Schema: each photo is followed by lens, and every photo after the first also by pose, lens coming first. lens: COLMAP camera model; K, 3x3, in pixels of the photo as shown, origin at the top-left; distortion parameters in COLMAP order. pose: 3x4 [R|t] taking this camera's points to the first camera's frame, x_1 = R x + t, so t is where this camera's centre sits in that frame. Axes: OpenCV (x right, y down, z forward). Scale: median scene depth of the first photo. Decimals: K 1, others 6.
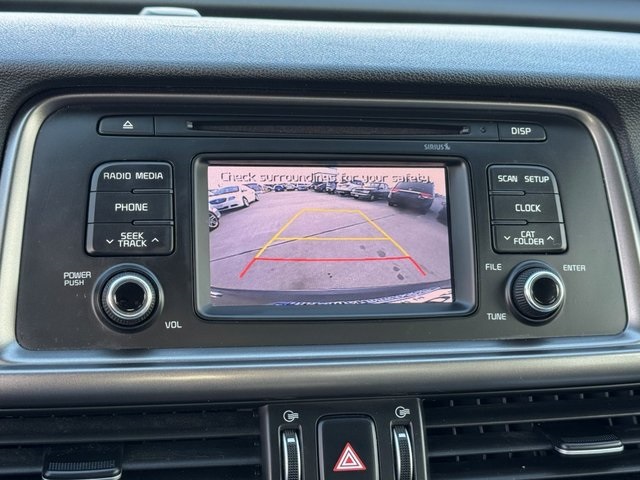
lens RADIAL K [[1169.8, 0, 320.0], [0, 1169.8, 240.0], [0, 0, 1]] dist [0.150267, -0.070305]
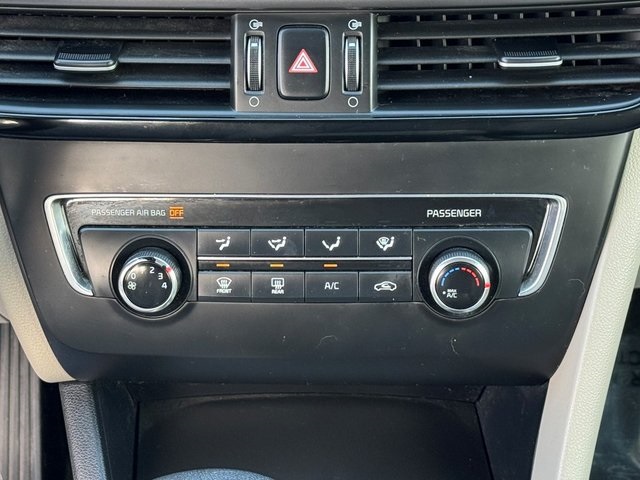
lens RADIAL K [[1624.9, 0, 320.0], [0, 1624.9, 240.0], [0, 0, 1]] dist [0.081483, 0.654257]
pose [[0.970369, 0.068592, -0.231688, 0.423572], [-0.000472, 0.959398, 0.282057, -0.100533], [0.241628, -0.273590, 0.931002, -0.547309]]
